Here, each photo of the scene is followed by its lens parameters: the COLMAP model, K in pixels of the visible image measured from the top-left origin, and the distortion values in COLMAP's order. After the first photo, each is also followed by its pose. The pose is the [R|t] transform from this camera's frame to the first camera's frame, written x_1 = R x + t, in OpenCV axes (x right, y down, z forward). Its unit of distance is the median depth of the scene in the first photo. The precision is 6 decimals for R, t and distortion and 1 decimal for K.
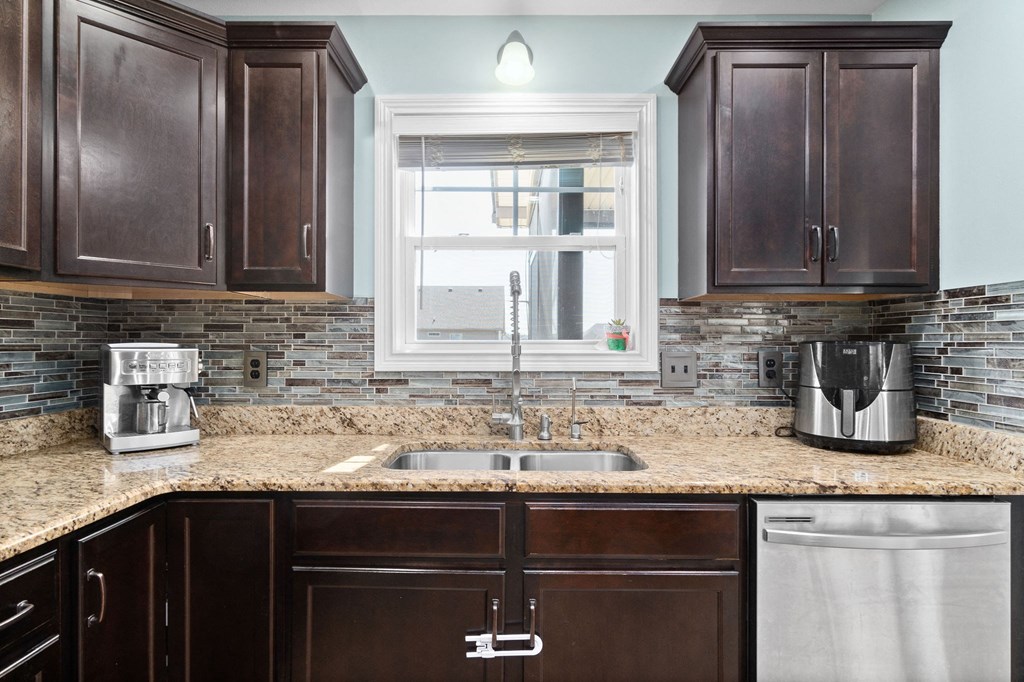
lens RADIAL K [[537.2, 0, 512.0], [0, 537.2, 341.0], [0, 0, 1]] dist [0.001487, 0.000665]
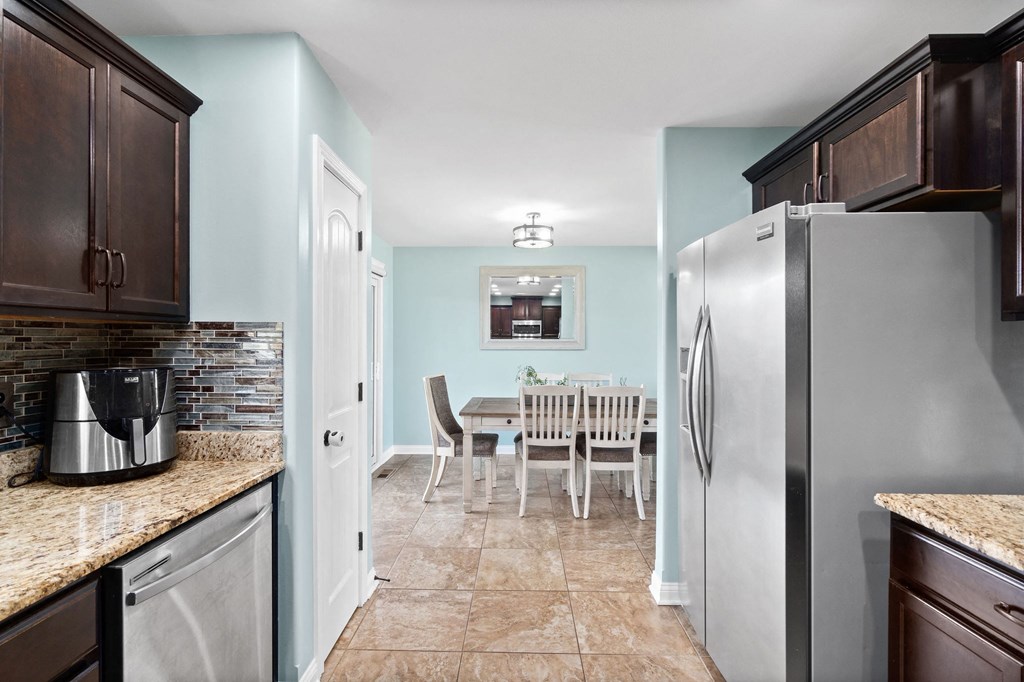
lens RADIAL K [[479.3, 0, 512.0], [0, 479.3, 341.0], [0, 0, 1]] dist [-0.001712, -0.000126]
pose [[0.013204, -0.003248, 0.999908, -0.257421], [-0.009845, 0.999946, 0.003379, -0.063852], [-0.999864, -0.009889, 0.013171, 0.287197]]
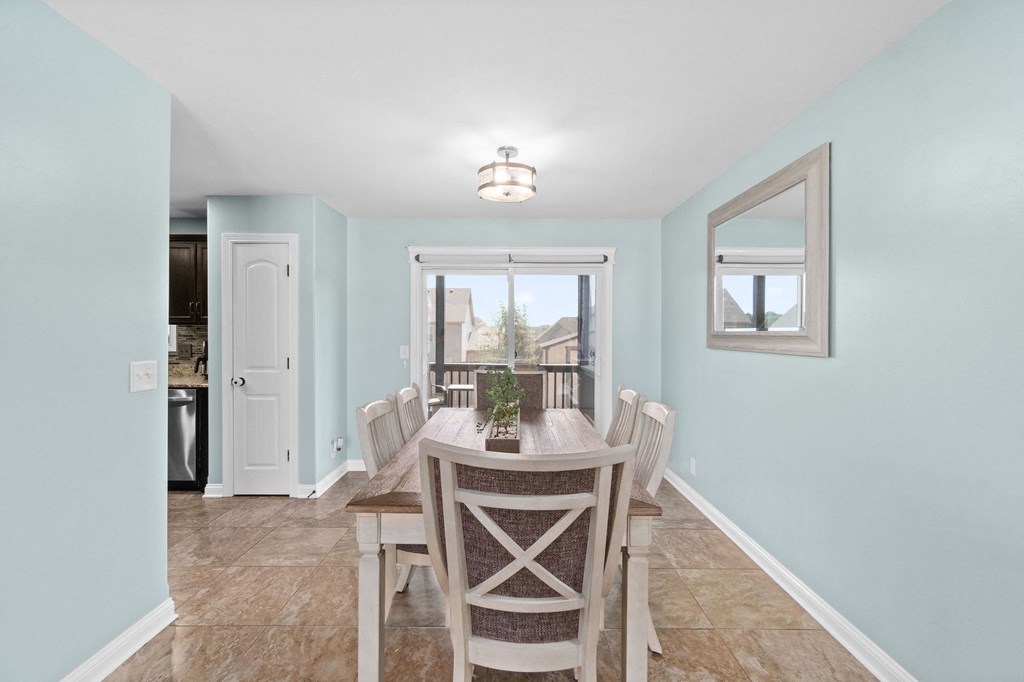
lens RADIAL K [[442.9, 0, 510.0], [0, 442.9, 333.5], [0, 0, 1]] dist [0.000015, 0.000046]
pose [[0.999987, 0.002126, -0.004661, 2.376282], [-0.002086, 0.999960, 0.008689, -0.068540], [0.004679, -0.008679, 0.999951, -1.468411]]
